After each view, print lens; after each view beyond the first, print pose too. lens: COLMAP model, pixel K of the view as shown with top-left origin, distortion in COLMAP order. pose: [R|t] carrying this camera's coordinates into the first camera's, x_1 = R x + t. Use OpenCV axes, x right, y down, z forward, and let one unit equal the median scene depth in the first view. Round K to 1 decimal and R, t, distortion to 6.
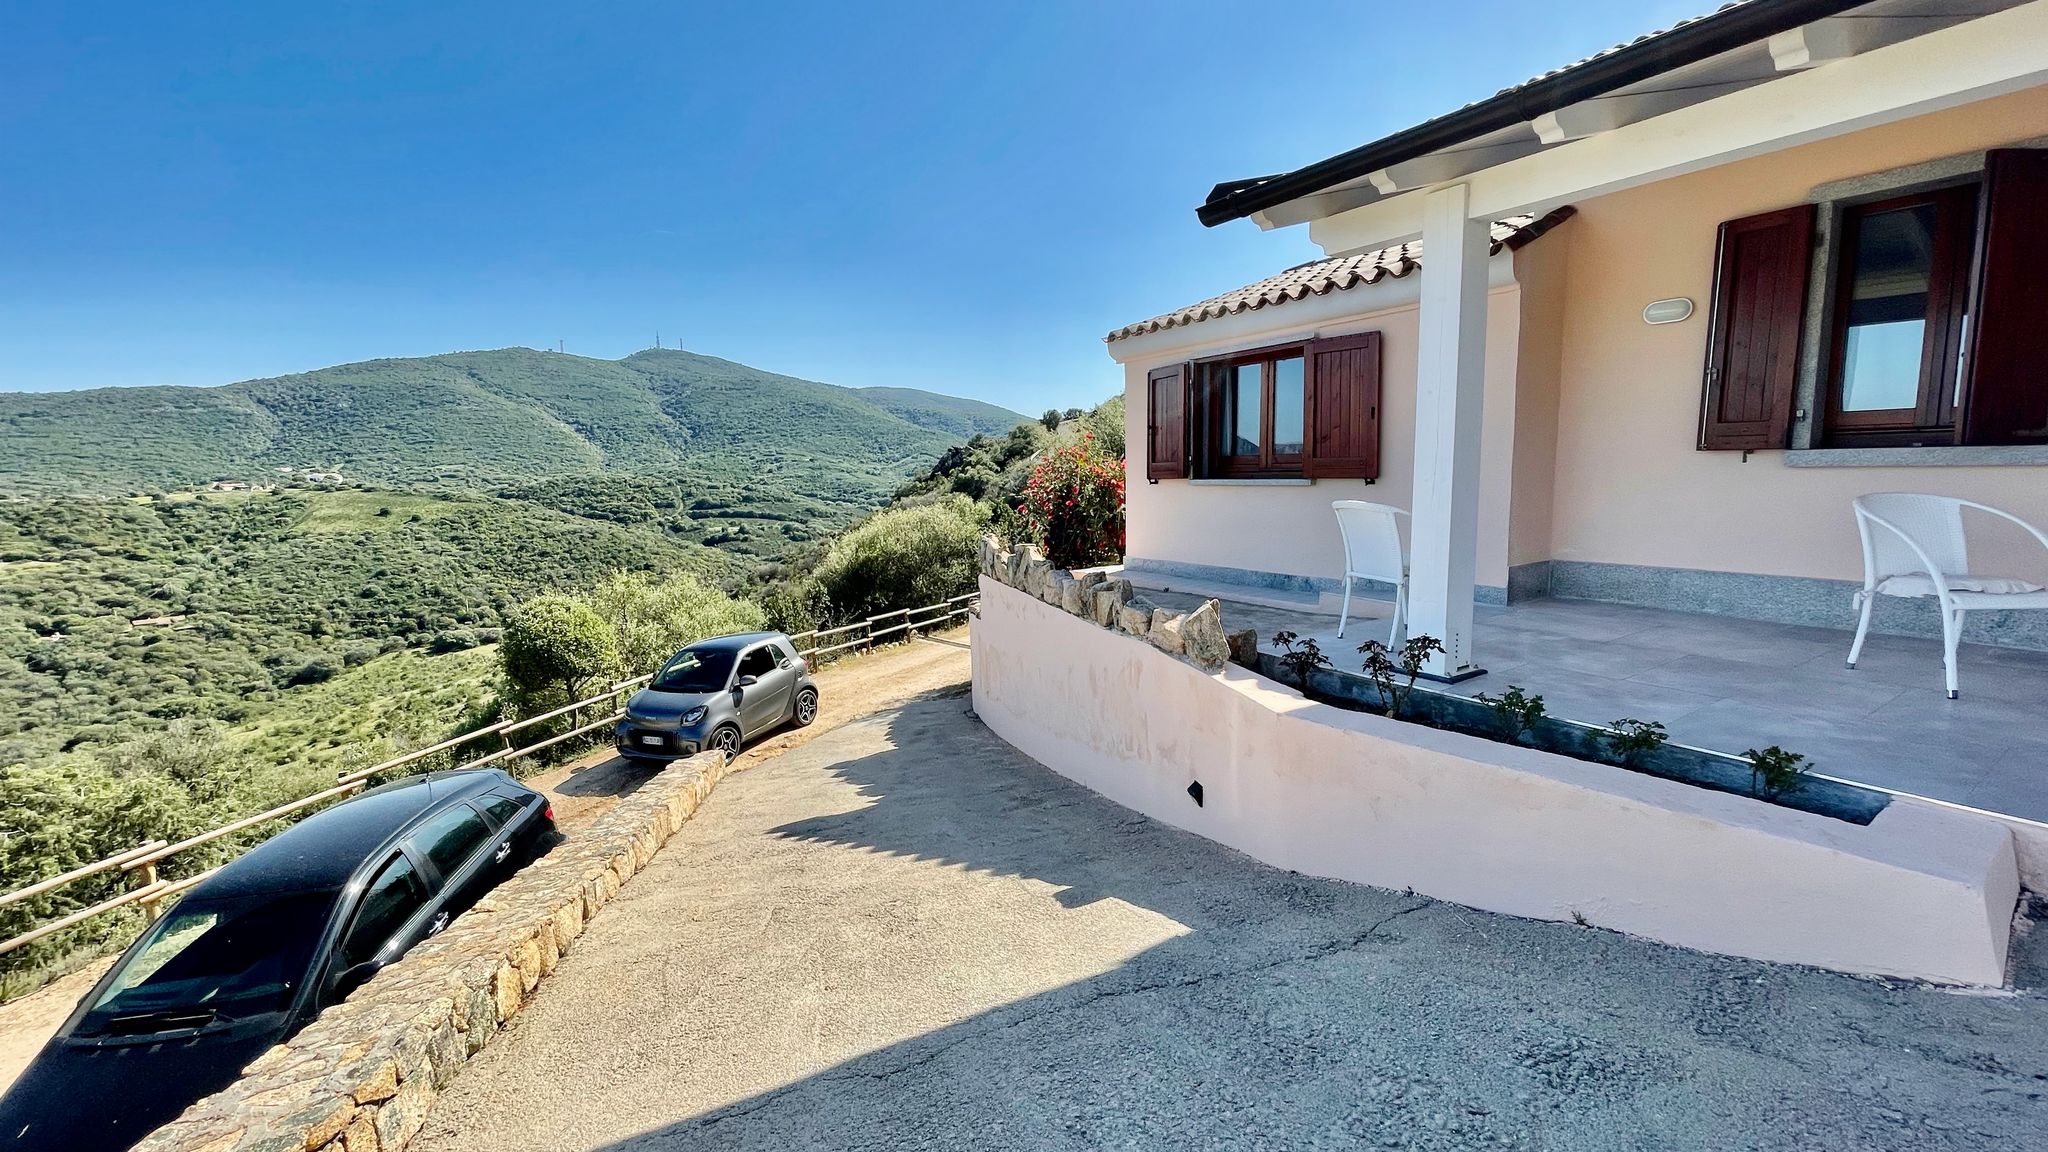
lens RADIAL K [[823.1, 0, 1035.9], [0, 823.1, 576.2], [0, 0, 1]] dist [-0.004728, 0.002522]
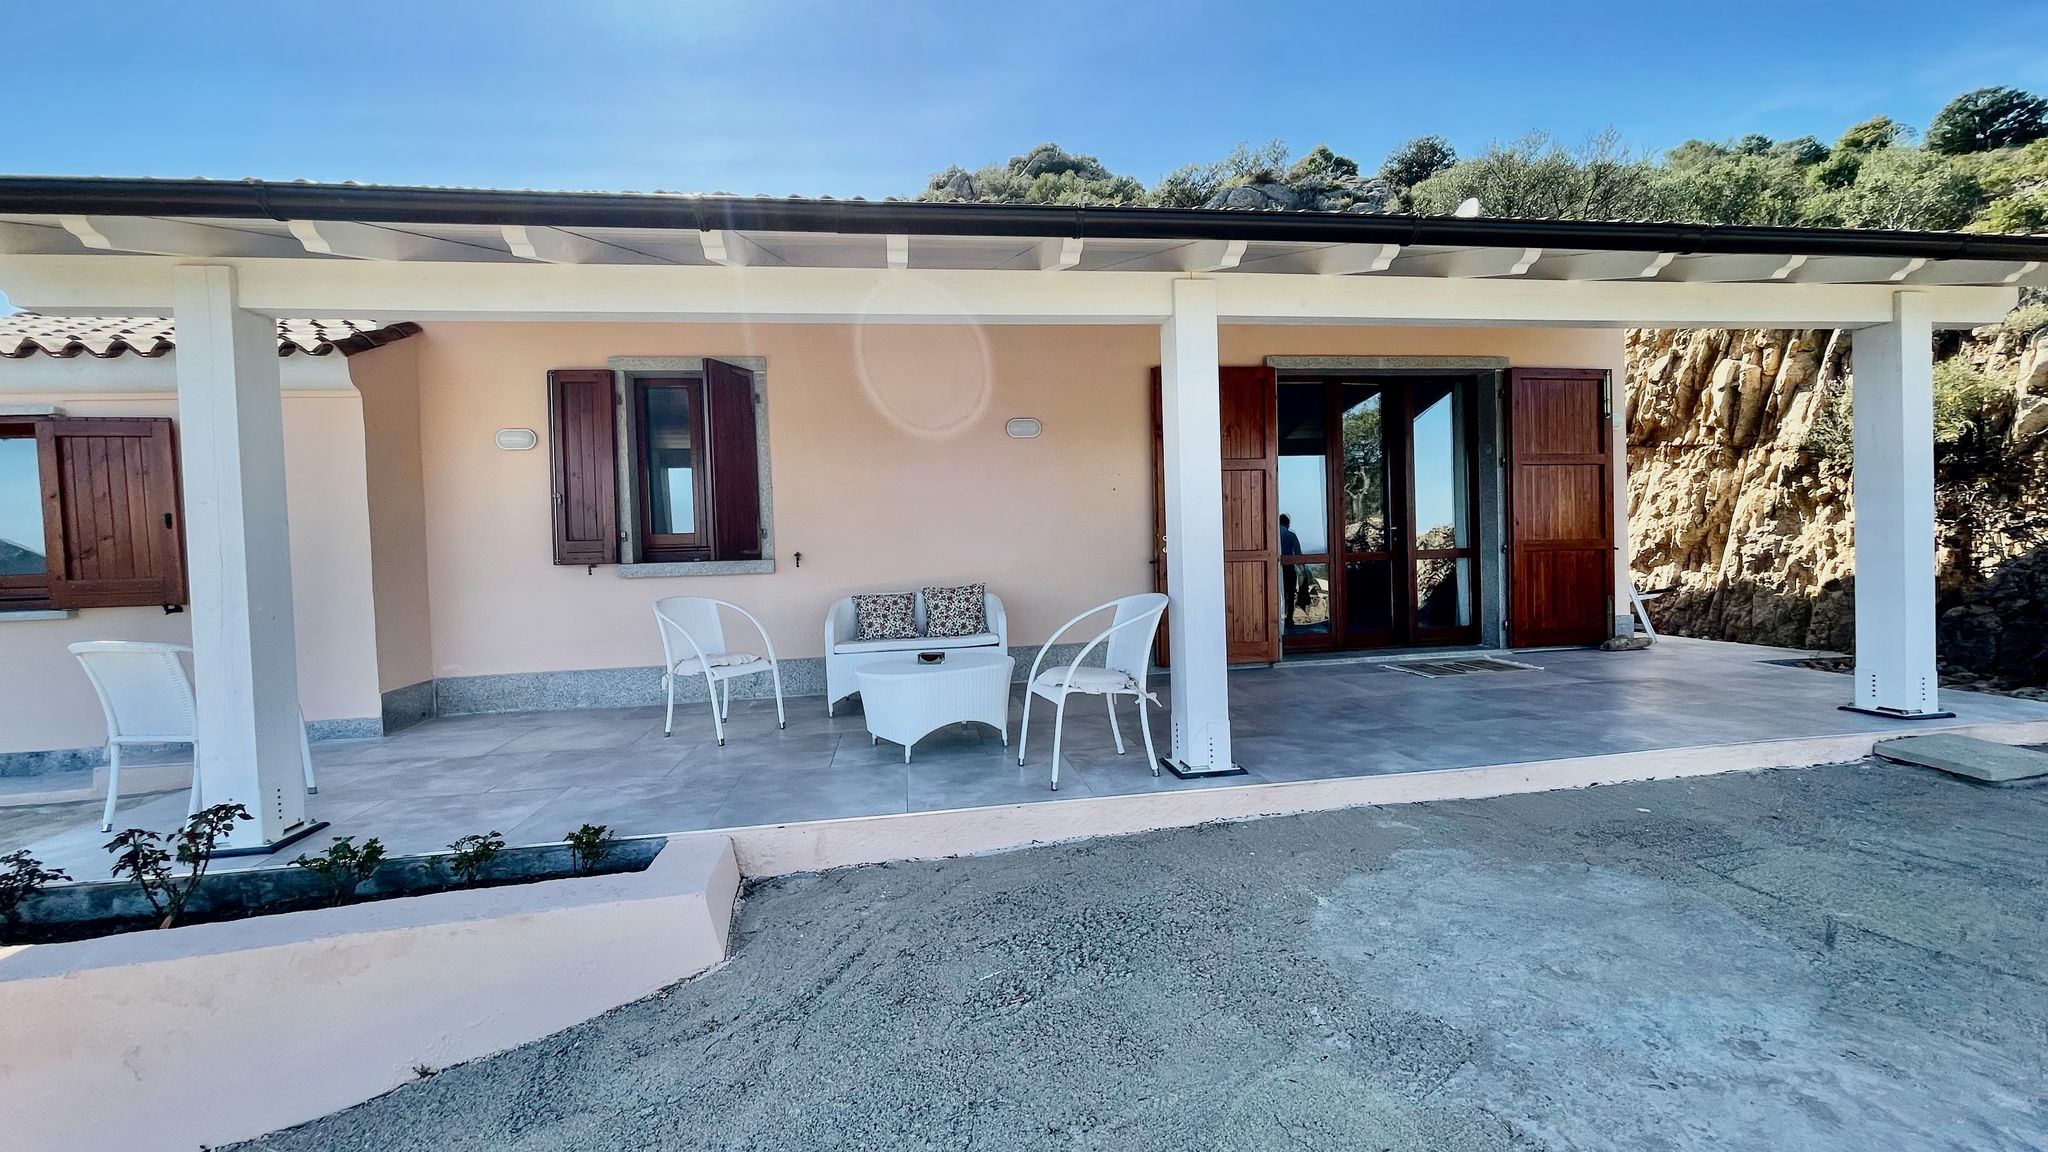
lens RADIAL K [[823.1, 0, 1028.3], [0, 823.1, 575.5], [0, 0, 1]] dist [-0.004728, 0.002522]
pose [[0.426101, -0.025552, 0.904315, 0.087809], [0.143370, 0.988876, -0.039613, -0.002645], [-0.893243, 0.146531, 0.425024, -0.066195]]
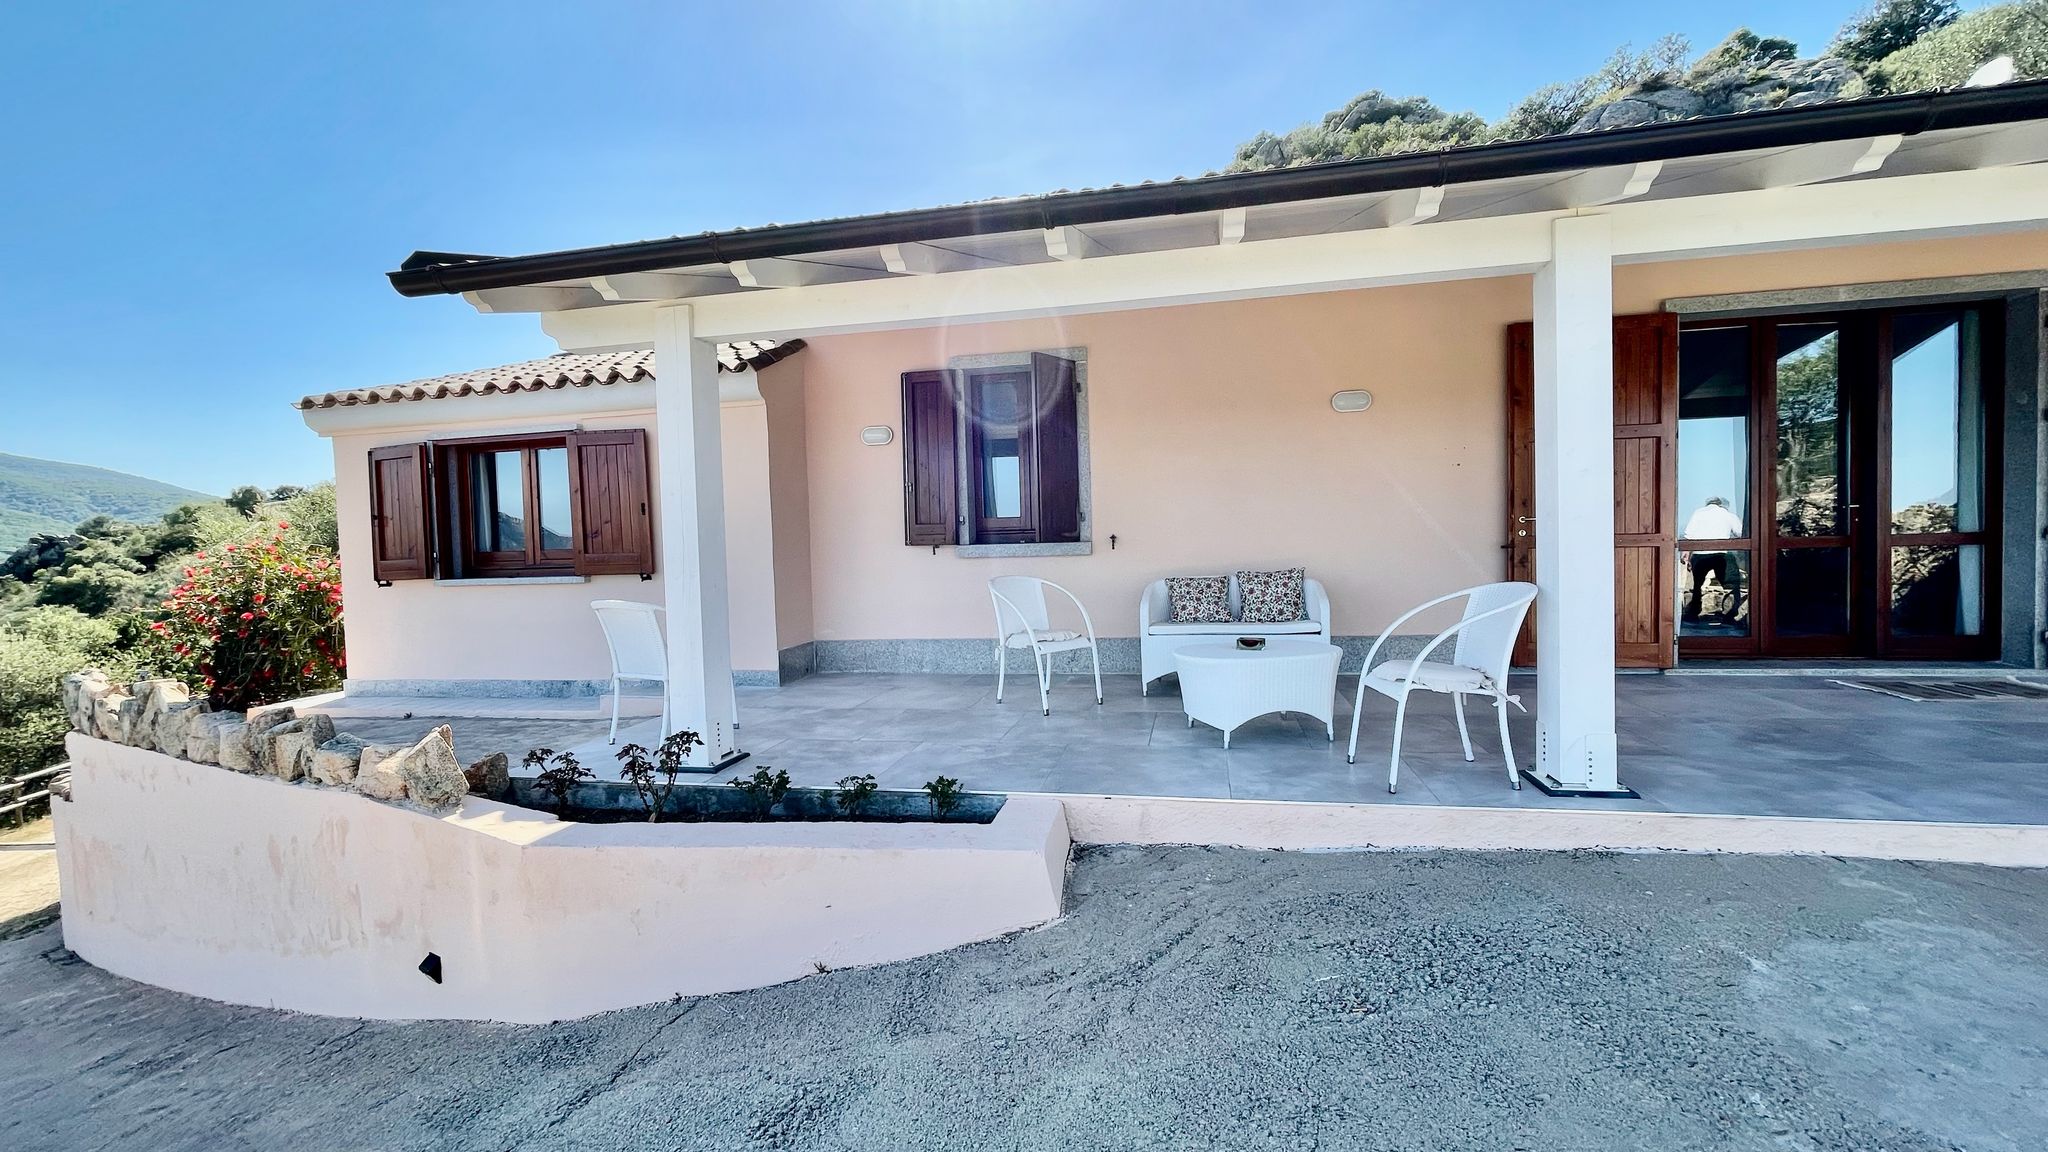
lens RADIAL K [[823.1, 0, 1030.9], [0, 823.1, 574.7], [0, 0, 1]] dist [-0.004728, 0.002522]
pose [[0.713265, -0.031433, 0.700189, 0.070722], [0.107885, 0.992012, -0.065366, -0.005690], [-0.692541, 0.122164, 0.710959, -0.039473]]
